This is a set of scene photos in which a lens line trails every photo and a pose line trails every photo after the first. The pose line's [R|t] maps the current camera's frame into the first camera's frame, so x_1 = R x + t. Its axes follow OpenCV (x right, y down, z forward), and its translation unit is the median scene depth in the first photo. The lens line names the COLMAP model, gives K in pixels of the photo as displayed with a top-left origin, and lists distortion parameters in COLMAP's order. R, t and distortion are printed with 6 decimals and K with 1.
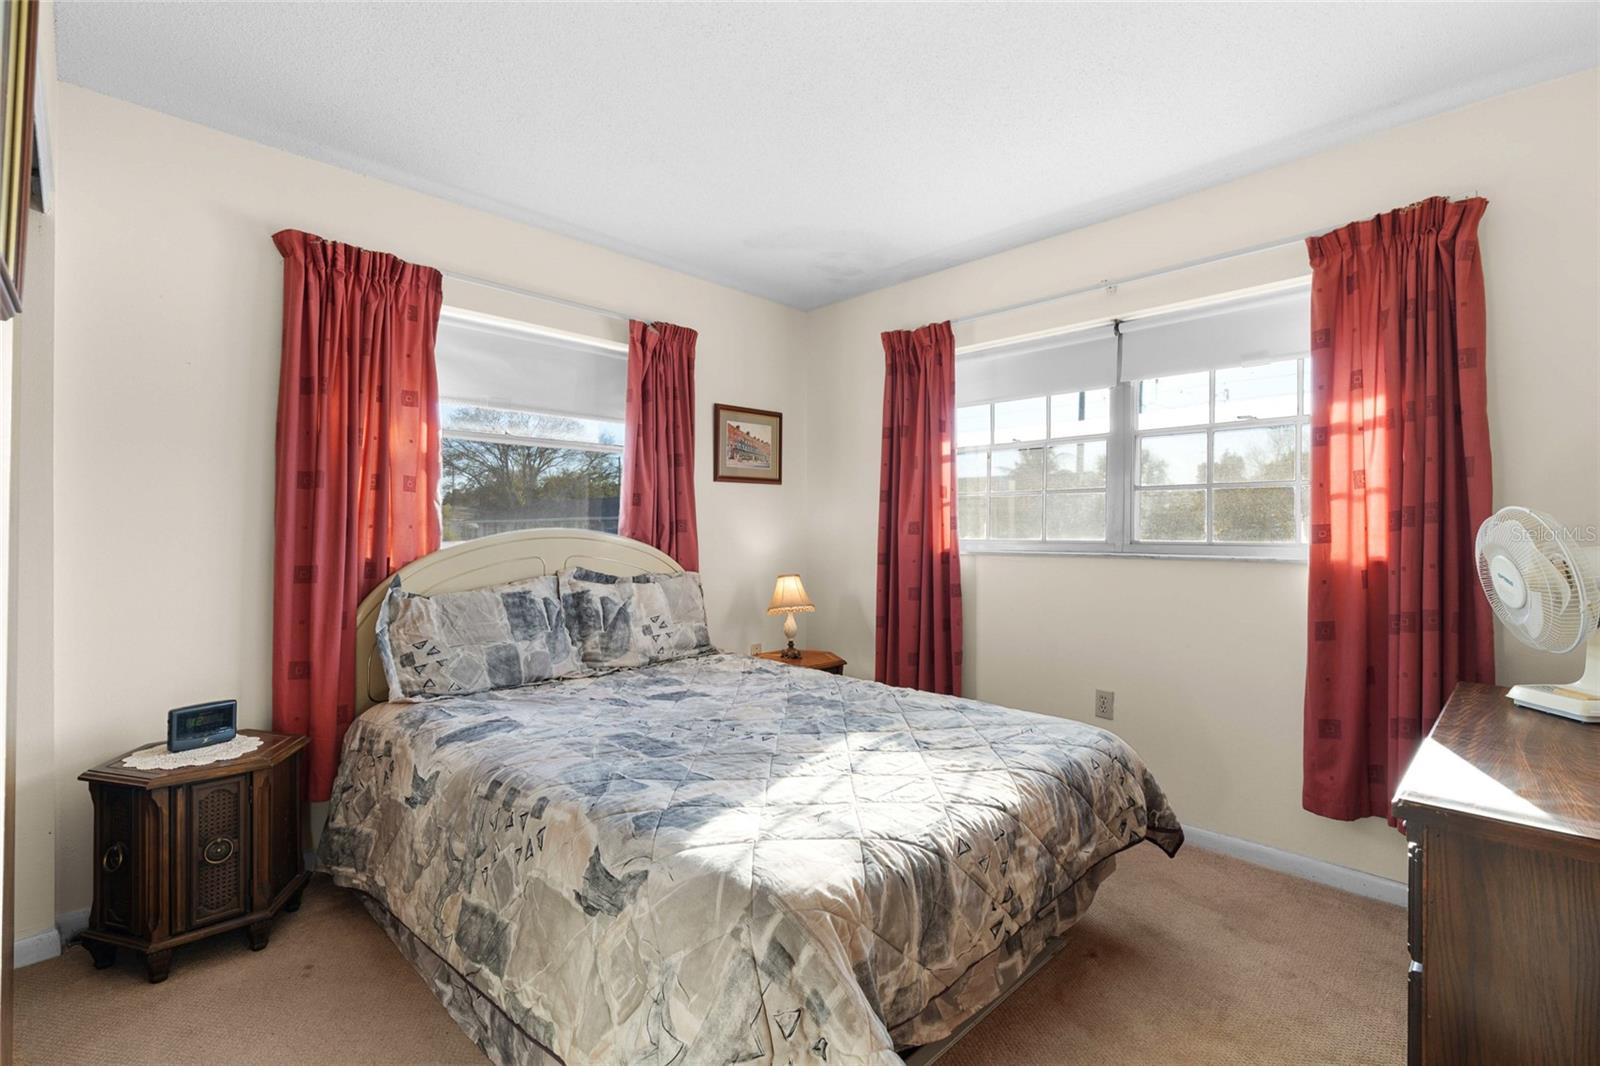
lens RADIAL K [[732.2, 0, 794.8], [0, 732.2, 537.4], [0, 0, 1]] dist [-0.008587, 0.003126]
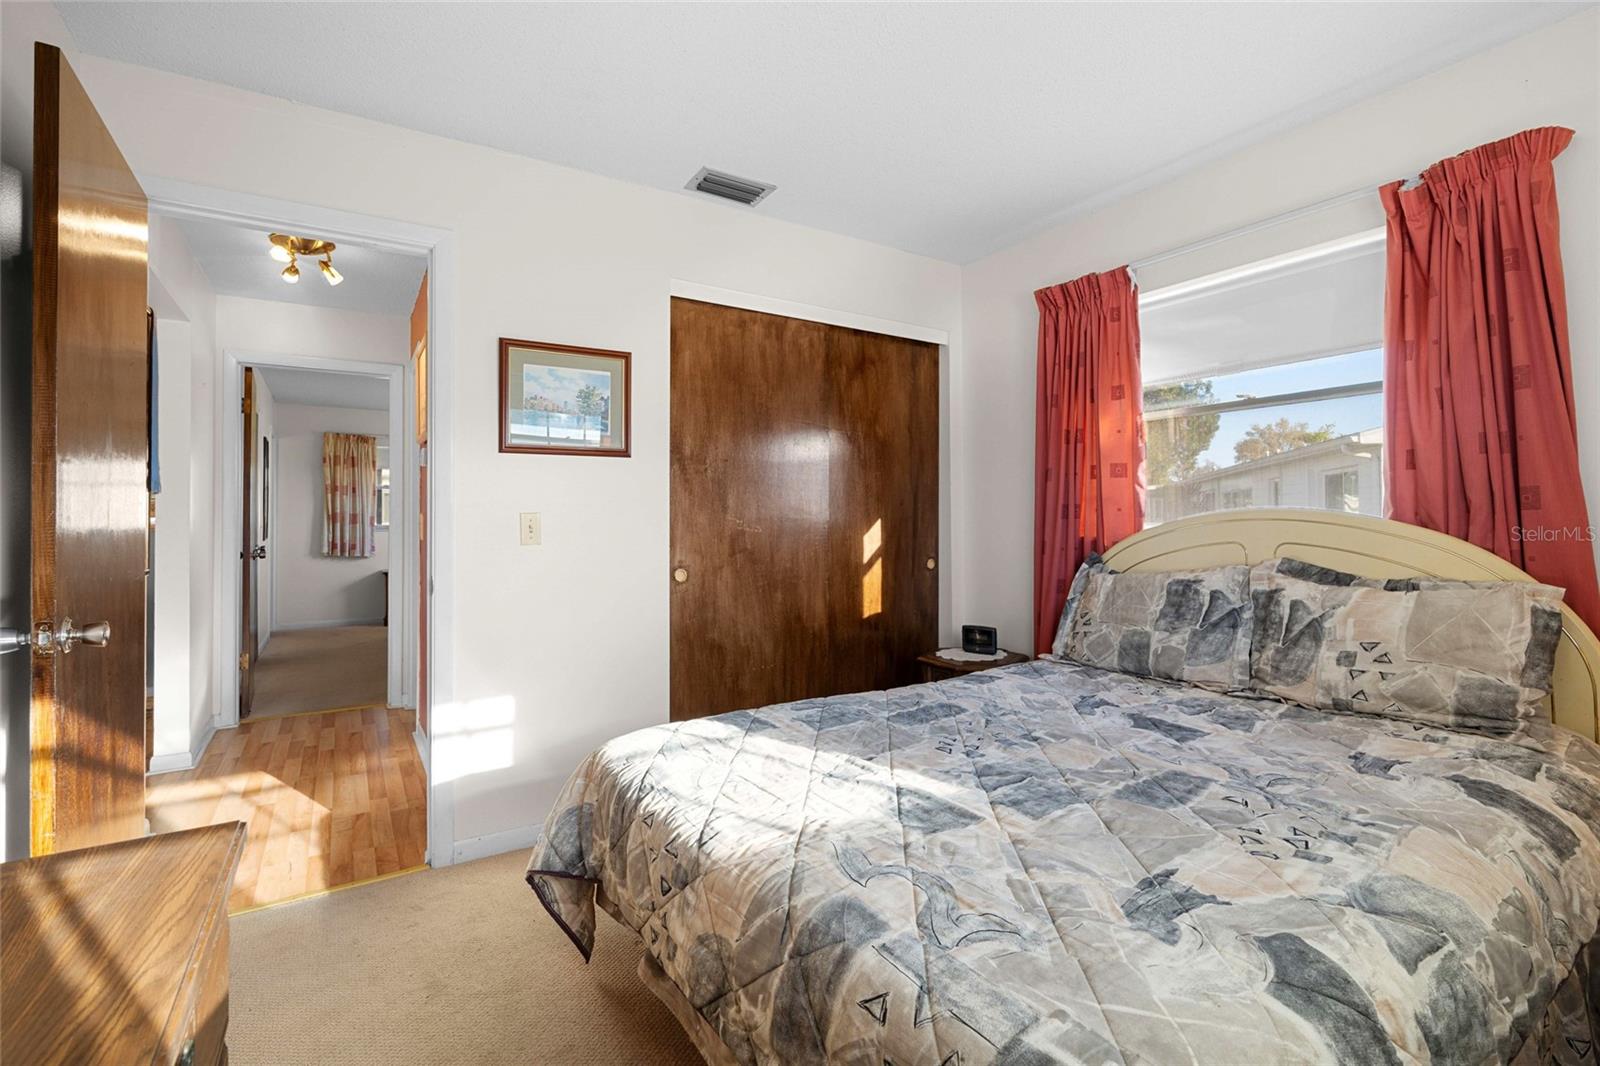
lens RADIAL K [[732.2, 0, 792.2], [0, 732.2, 504.1], [0, 0, 1]] dist [-0.008587, 0.003126]
pose [[-0.217668, -0.018909, -0.975840, 0.622186], [0.002670, 0.999797, -0.019969, -0.002152], [0.976019, -0.006952, -0.217573, 0.732921]]
